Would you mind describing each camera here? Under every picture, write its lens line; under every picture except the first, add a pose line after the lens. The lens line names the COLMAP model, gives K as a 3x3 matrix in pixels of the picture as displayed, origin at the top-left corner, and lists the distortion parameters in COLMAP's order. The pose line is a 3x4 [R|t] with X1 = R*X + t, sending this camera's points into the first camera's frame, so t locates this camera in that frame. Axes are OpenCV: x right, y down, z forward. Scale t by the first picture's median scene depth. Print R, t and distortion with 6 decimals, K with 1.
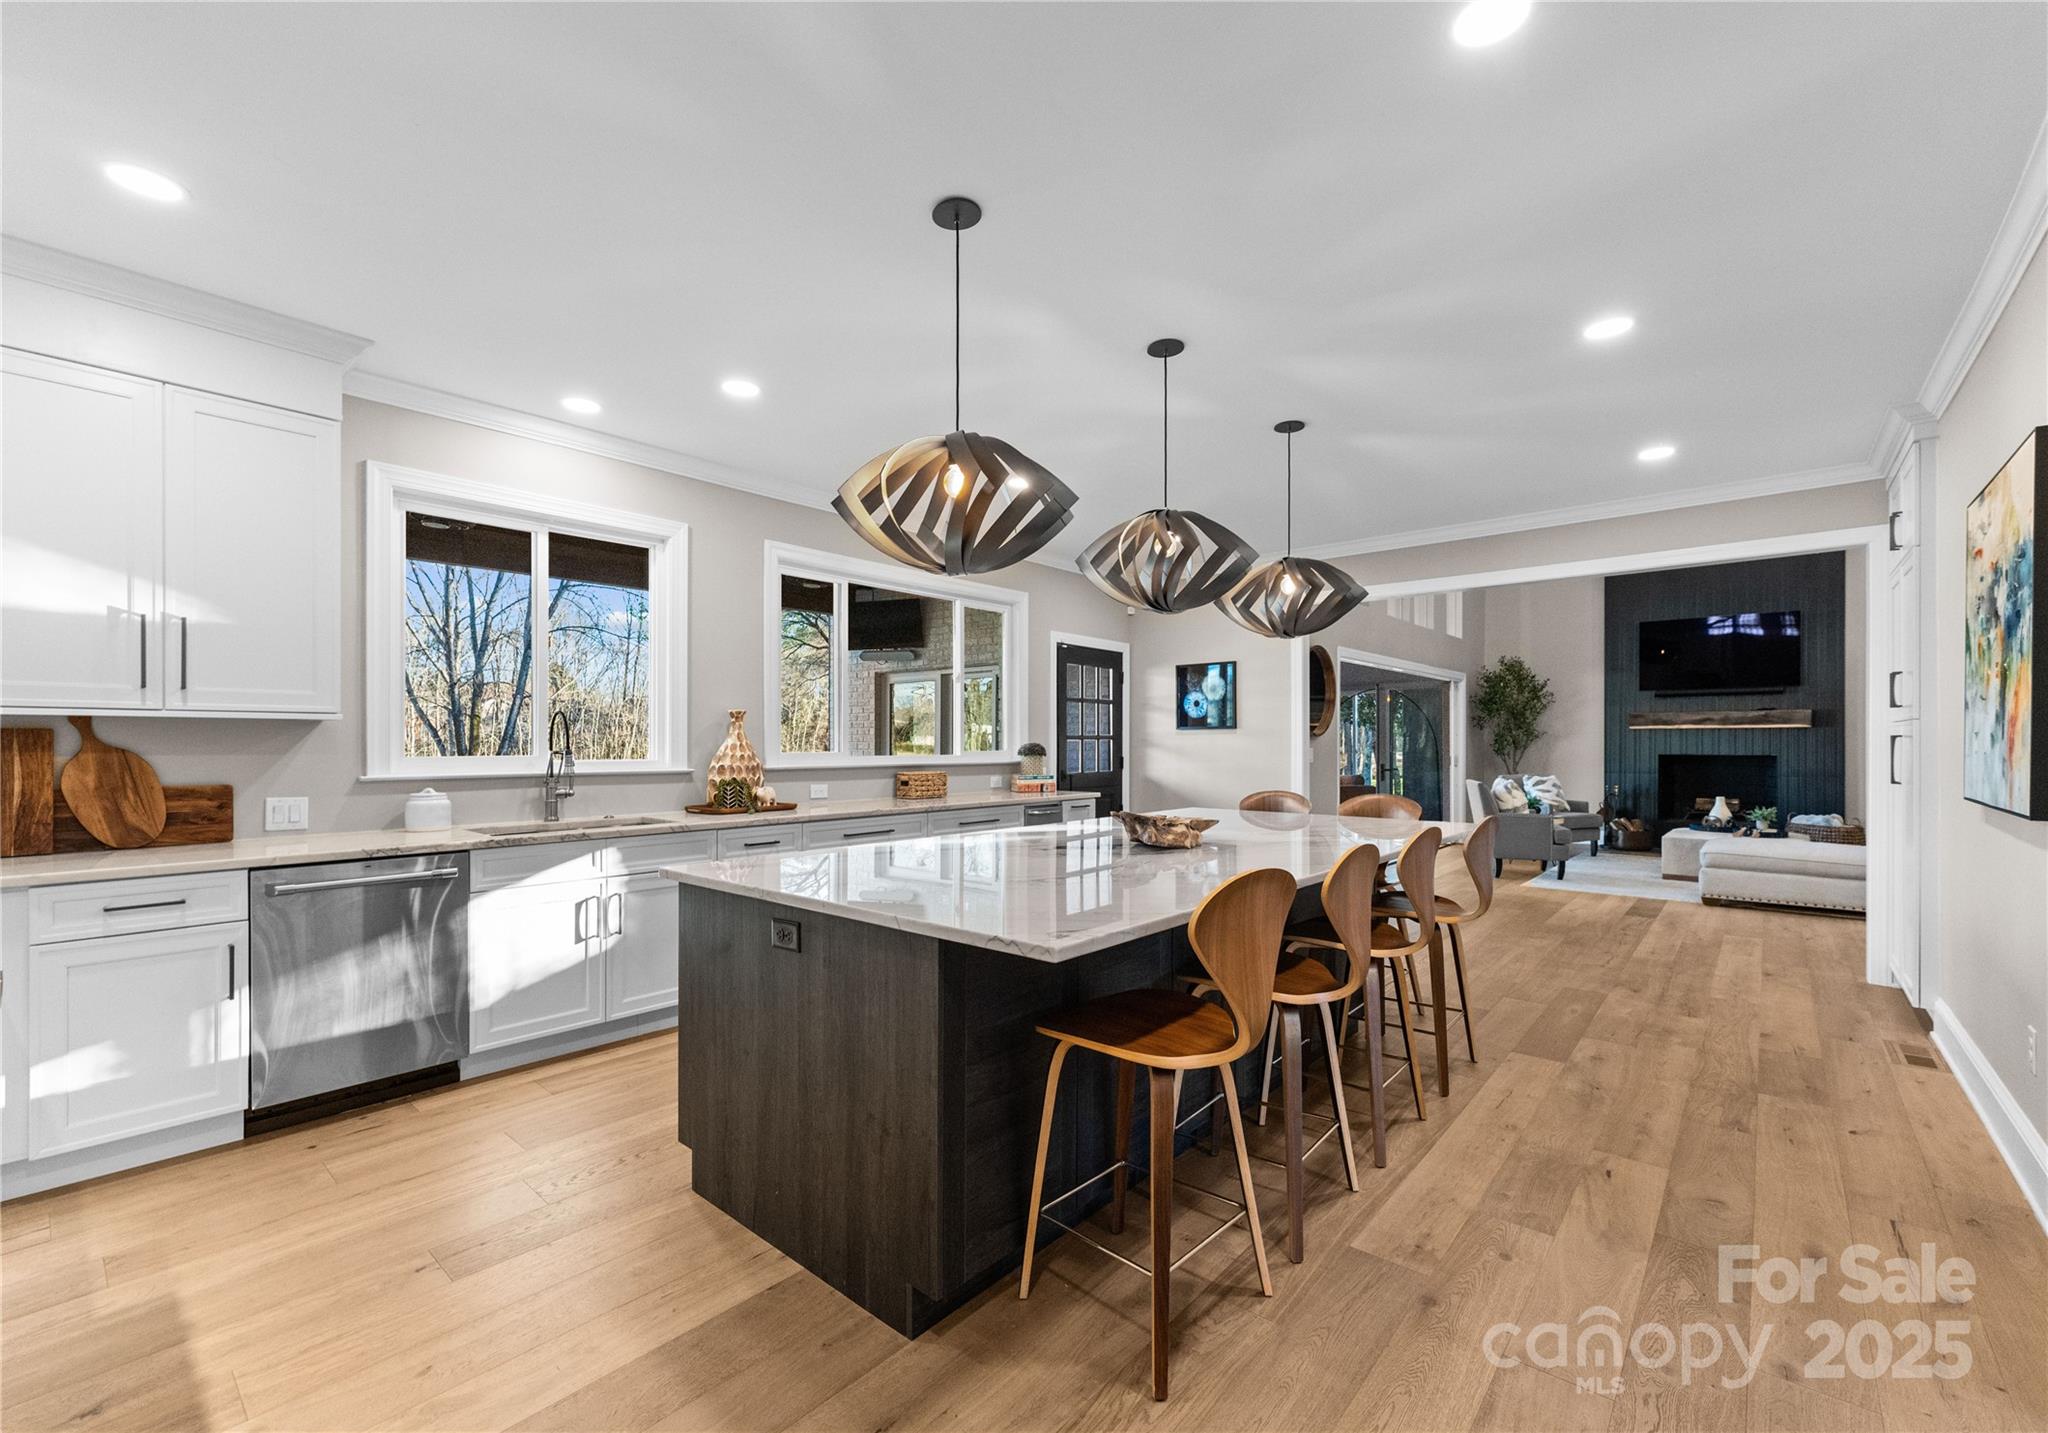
lens RADIAL K [[862.2, 0, 1023.3], [0, 862.2, 747.7], [0, 0, 1]] dist [-0.000650, -0.000140]
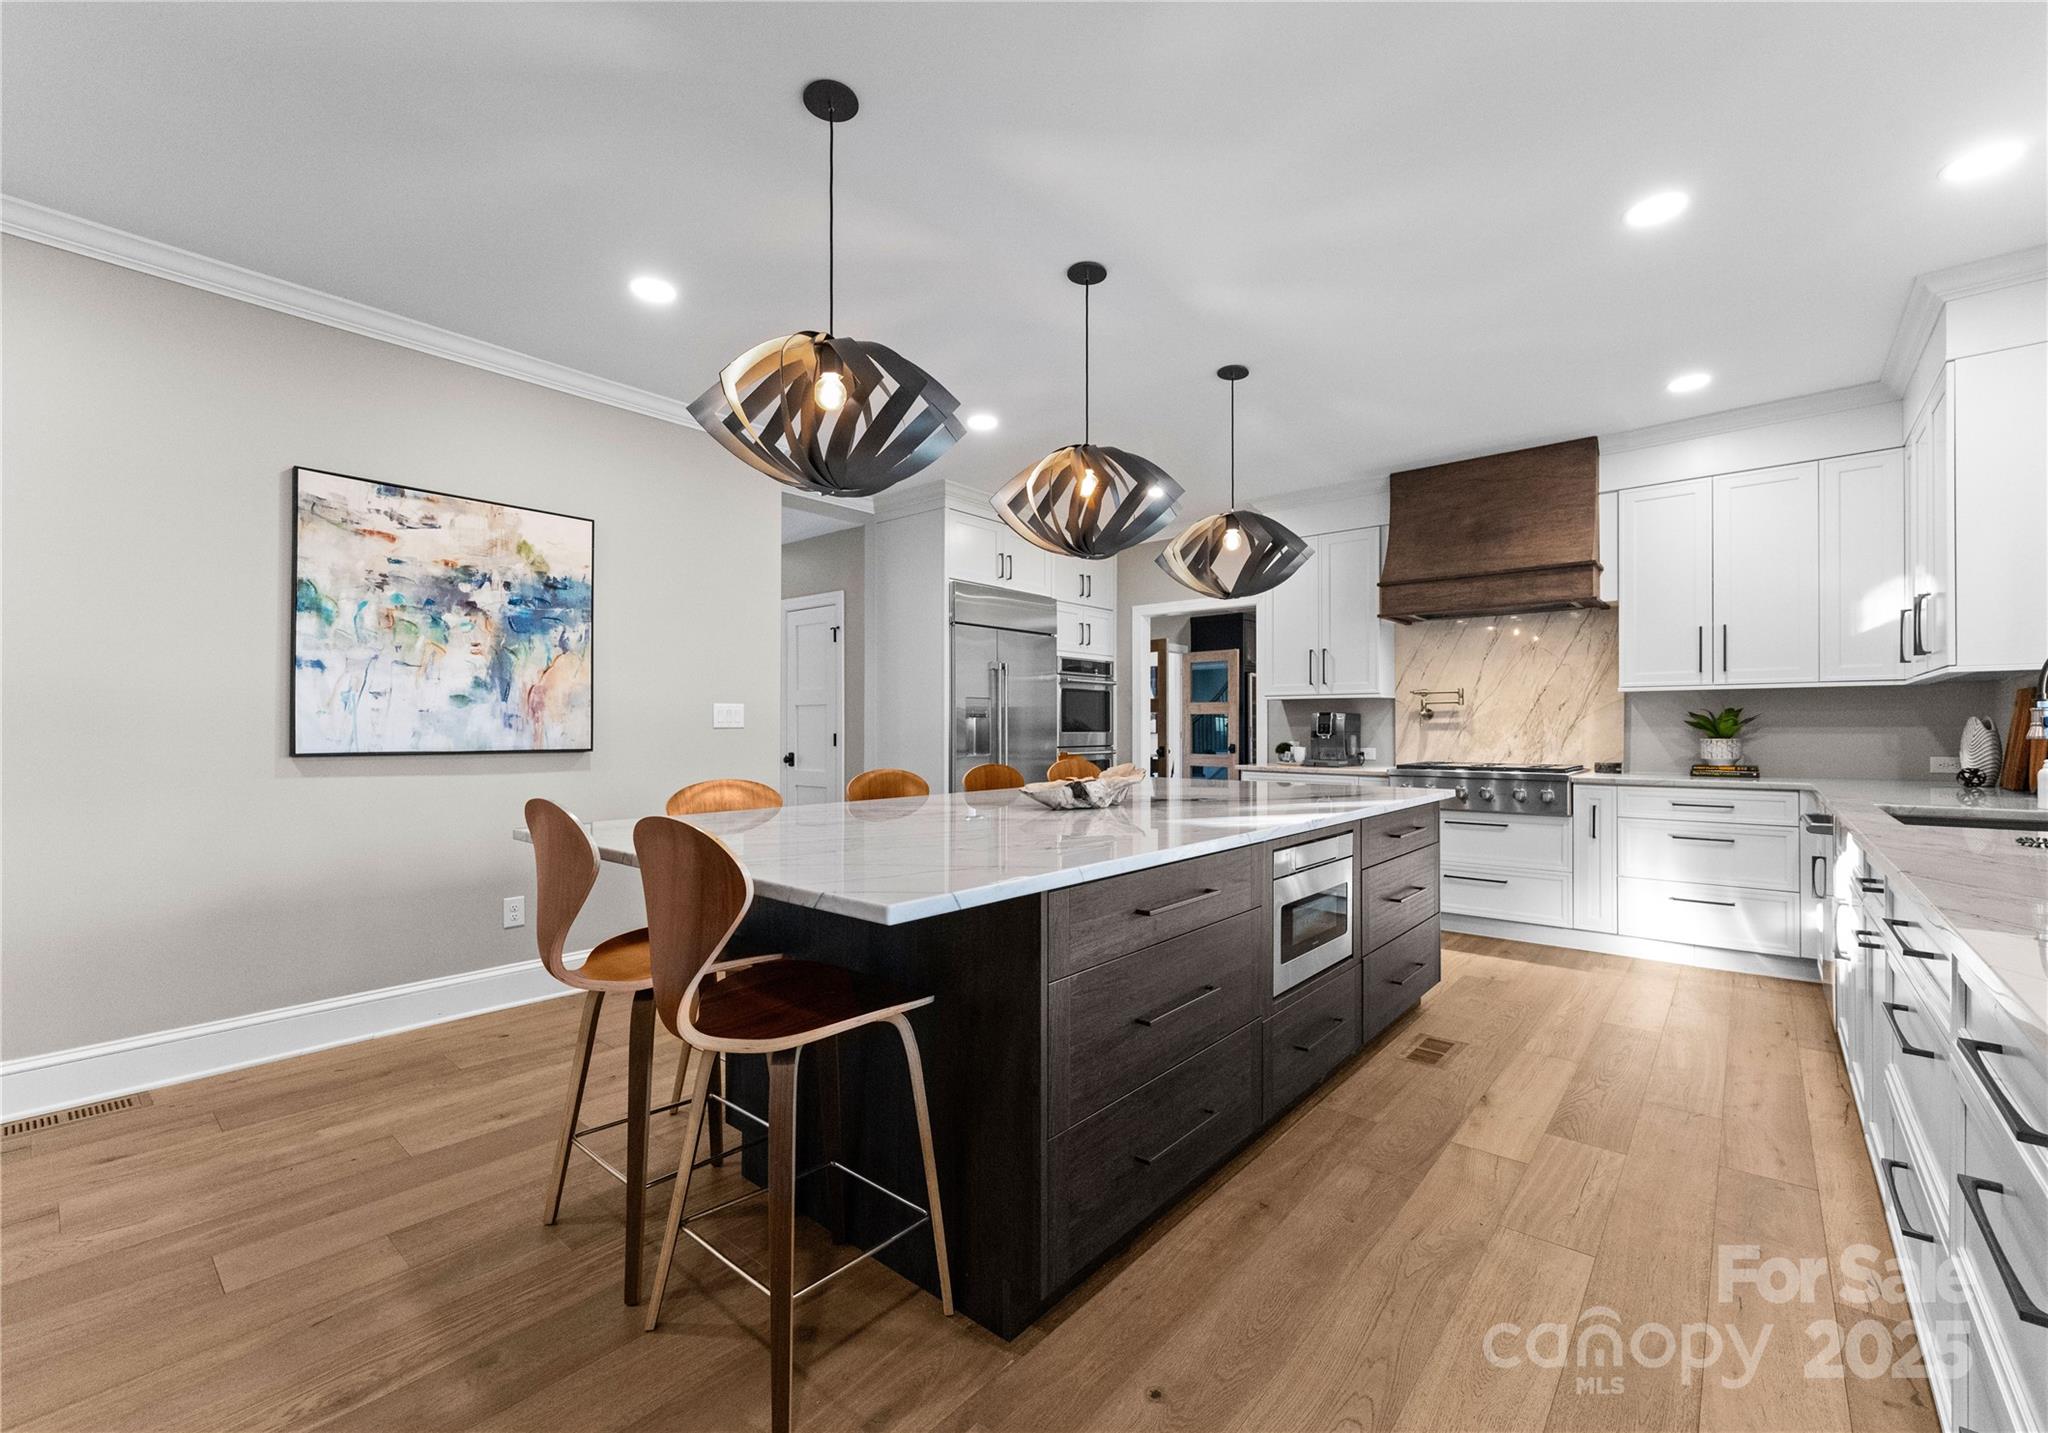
lens RADIAL K [[857.0, 0, 1024.5], [0, 857.0, 724.3], [0, 0, 1]] dist [0.002033, -0.000098]
pose [[-0.999954, 0.001570, -0.009503, 0.108049], [0.001548, 0.999996, 0.002328, 0.009400], [0.009507, 0.002314, -0.999952, 0.861327]]
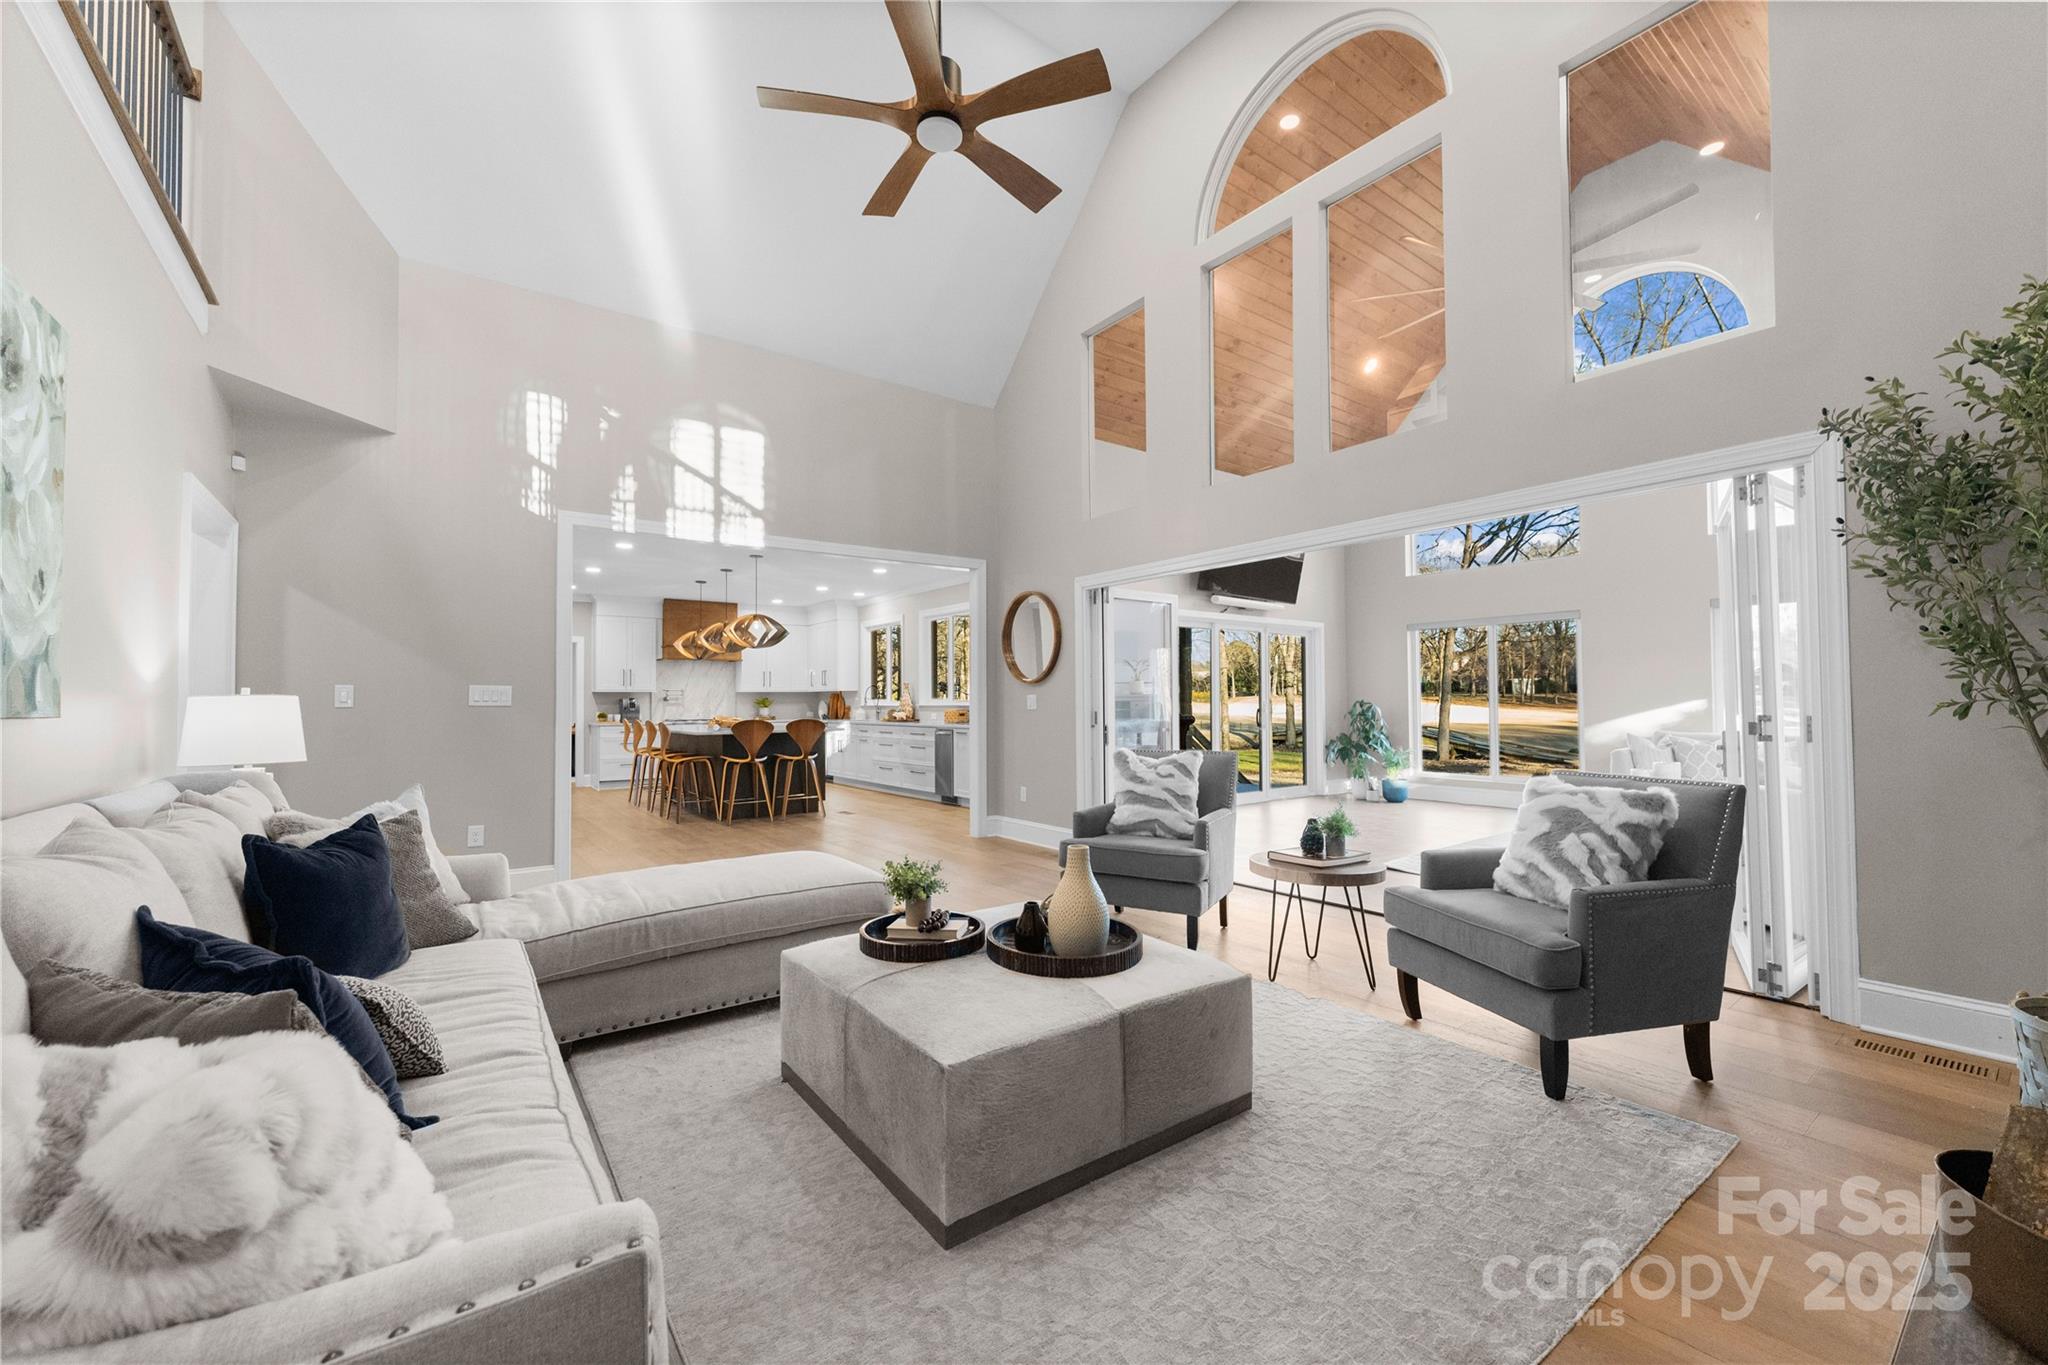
lens RADIAL K [[810.3, 0, 1024.0], [0, 810.3, 682.5], [0, 0, 1]] dist [0.001857, 0.000250]
pose [[-0.213491, -0.020988, -0.976720, 1.267770], [0.002460, 0.999754, -0.022021, 0.006710], [0.976942, -0.007104, -0.213387, 1.207509]]
